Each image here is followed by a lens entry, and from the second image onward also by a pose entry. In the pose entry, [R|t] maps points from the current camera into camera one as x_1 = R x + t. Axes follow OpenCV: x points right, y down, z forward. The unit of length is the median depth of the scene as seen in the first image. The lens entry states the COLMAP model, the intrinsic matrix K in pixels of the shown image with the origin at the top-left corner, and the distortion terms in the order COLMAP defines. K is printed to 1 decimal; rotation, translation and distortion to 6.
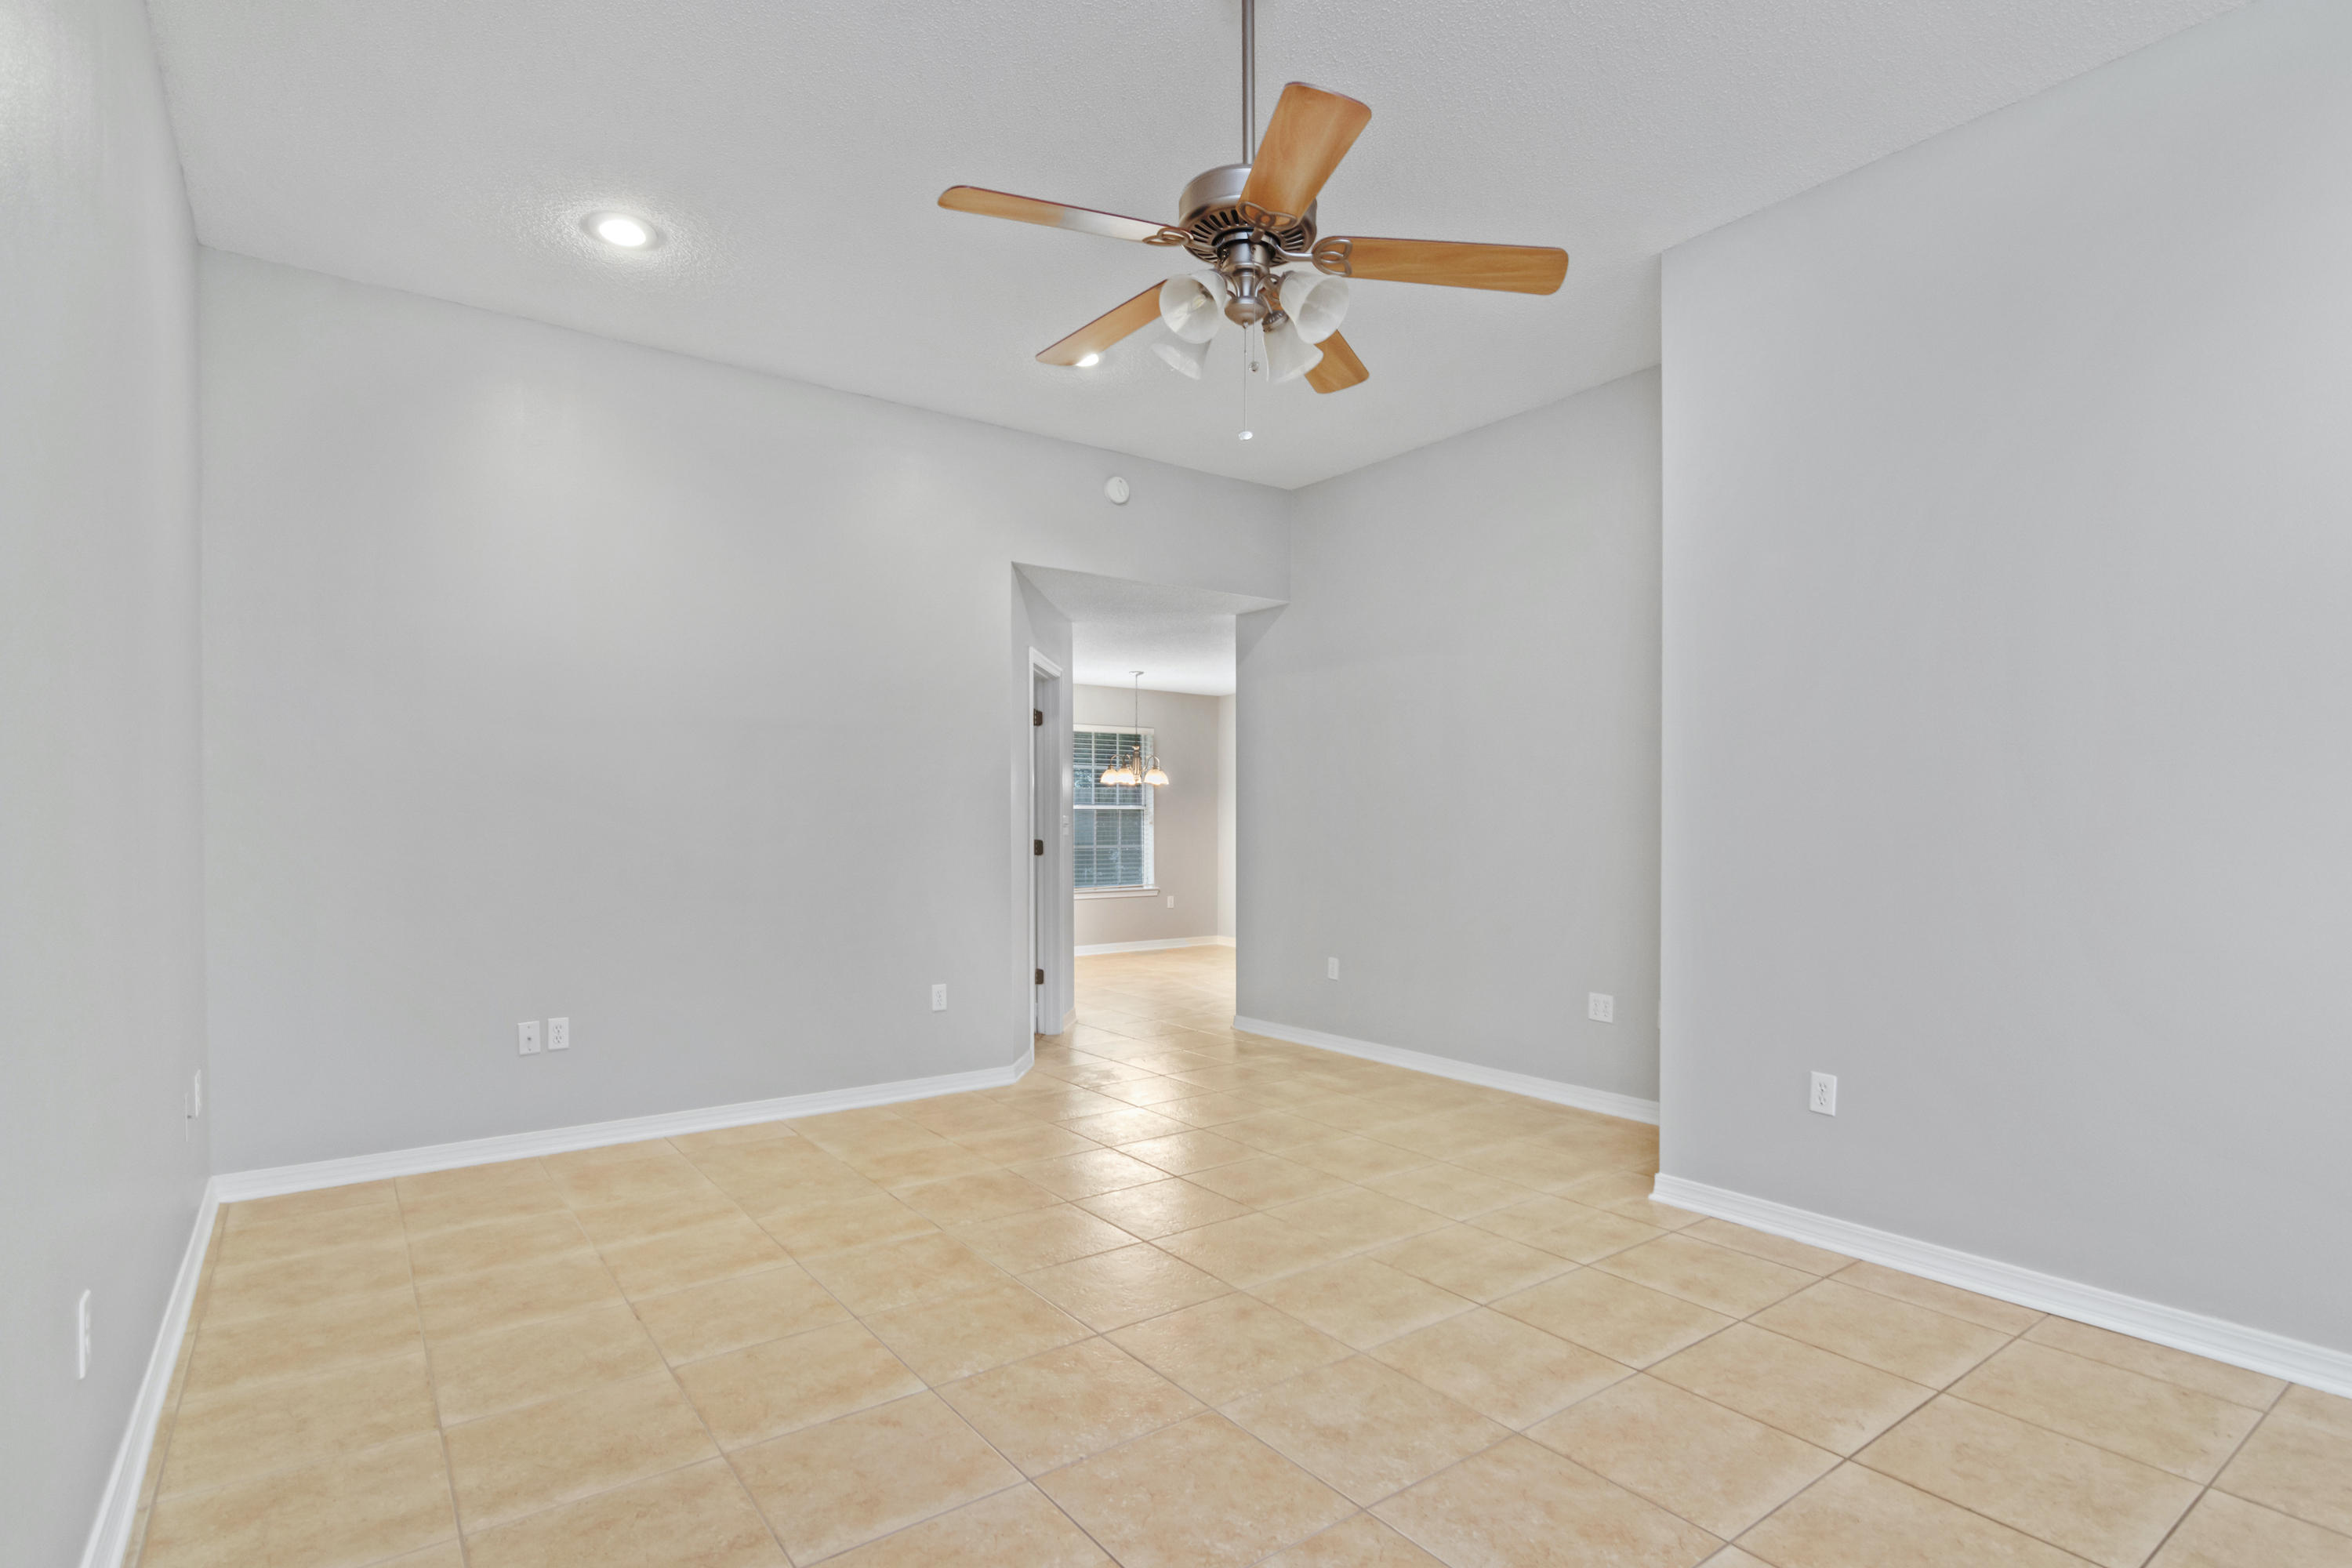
lens RADIAL K [[1144.2, 0, 1182.3], [0, 1144.2, 807.6], [0, 0, 1]] dist [-0.002013, -0.000128]
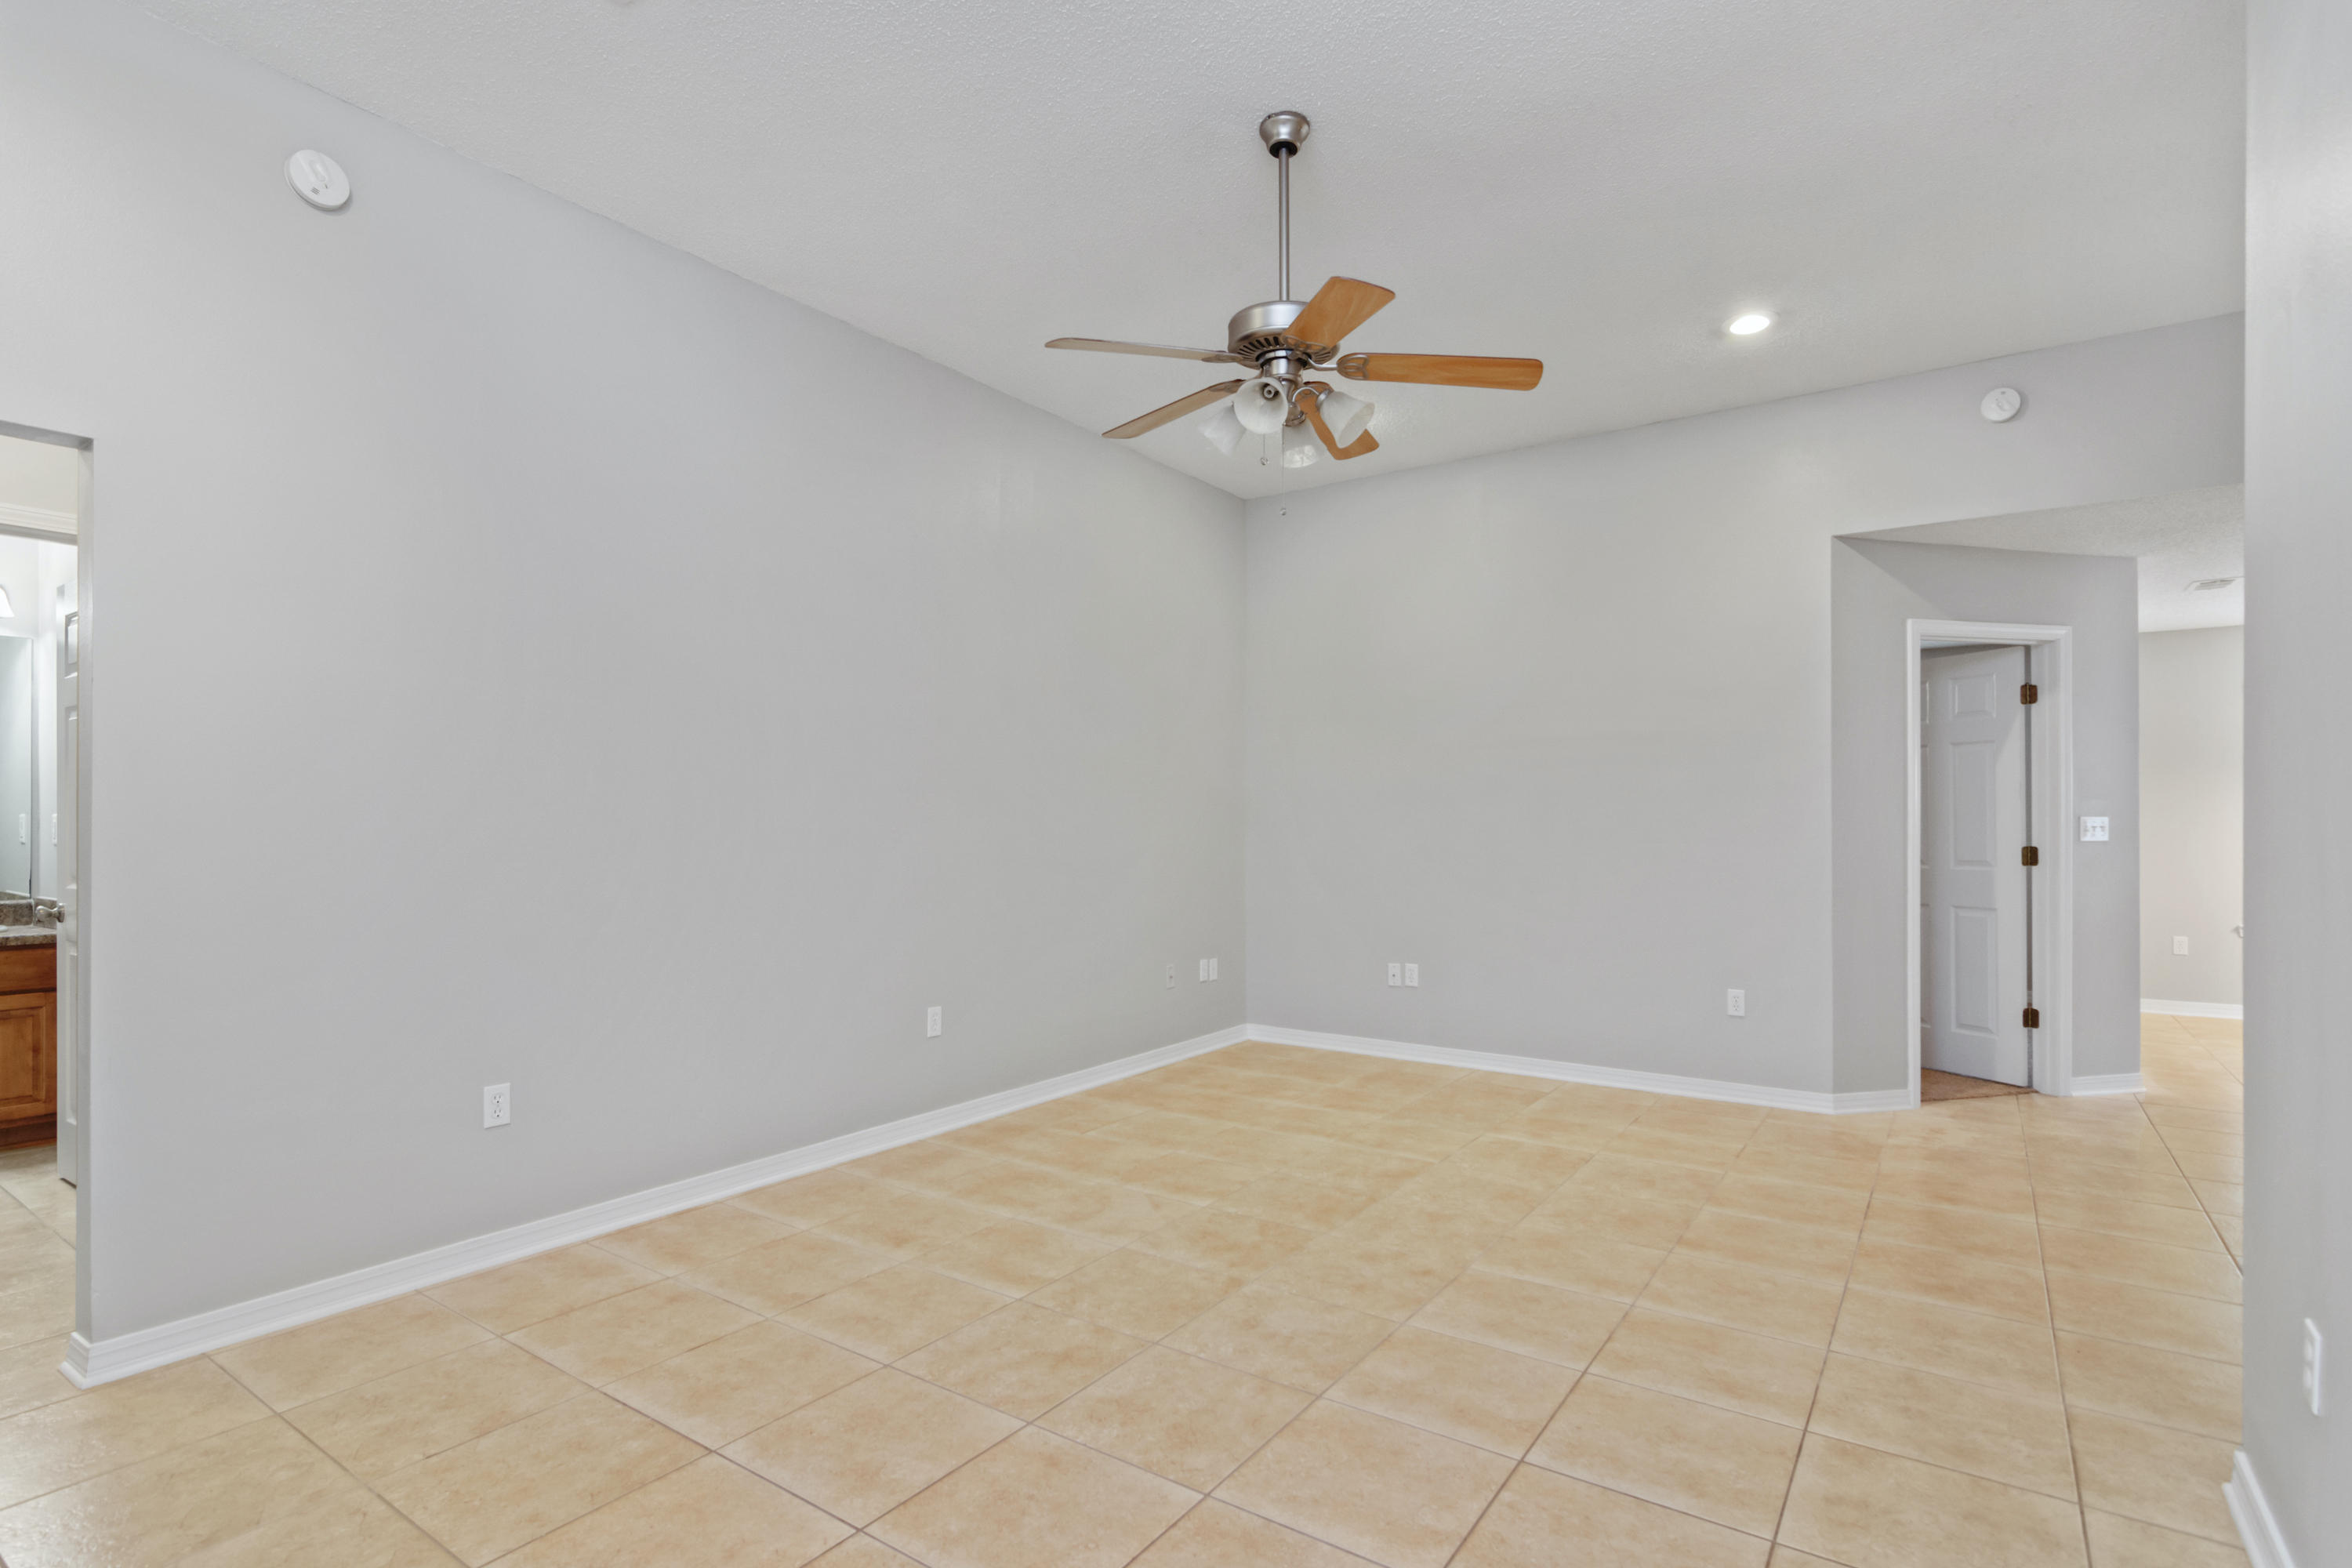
lens RADIAL K [[1144.2, 0, 1182.3], [0, 1144.2, 807.6], [0, 0, 1]] dist [-0.002013, -0.000128]
pose [[0.322872, -0.012021, -0.946366, 0.934871], [0.012509, 0.999886, -0.008434, 0.003211], [0.946360, -0.009115, 0.322986, 0.396387]]
